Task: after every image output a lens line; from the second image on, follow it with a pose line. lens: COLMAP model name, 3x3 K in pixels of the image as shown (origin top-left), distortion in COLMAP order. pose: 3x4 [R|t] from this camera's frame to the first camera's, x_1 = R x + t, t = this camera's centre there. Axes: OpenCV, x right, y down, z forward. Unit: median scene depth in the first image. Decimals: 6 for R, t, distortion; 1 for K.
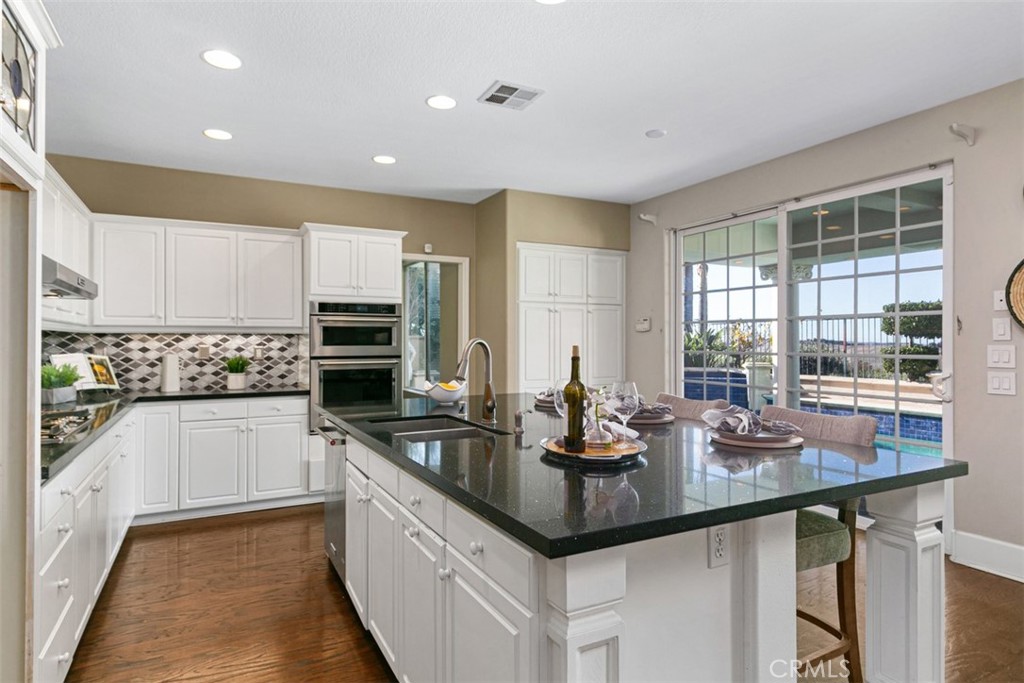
lens RADIAL K [[573.5, 0, 511.6], [0, 573.5, 336.5], [0, 0, 1]] dist [0.003314, 0.000742]
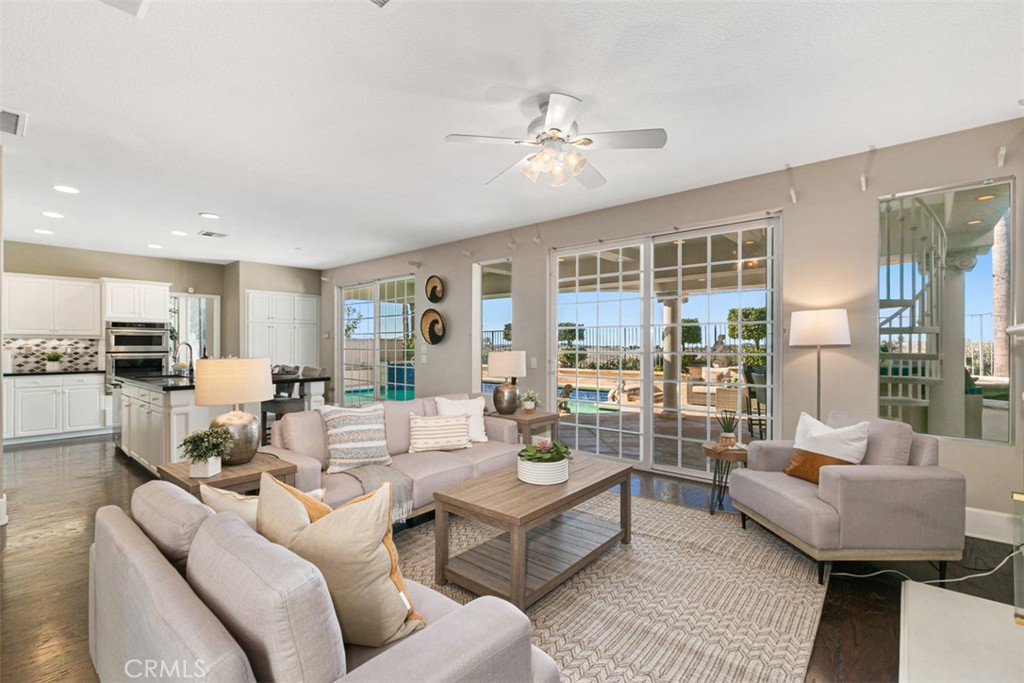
lens RADIAL K [[468.2, 0, 510.4], [0, 468.2, 344.3], [0, 0, 1]] dist [-0.000113, 0.000708]
pose [[0.936806, 0.000787, 0.349847, 0.309838], [-0.003233, 0.999974, 0.006406, -0.001710], [-0.349833, -0.007132, 0.936785, -0.784541]]
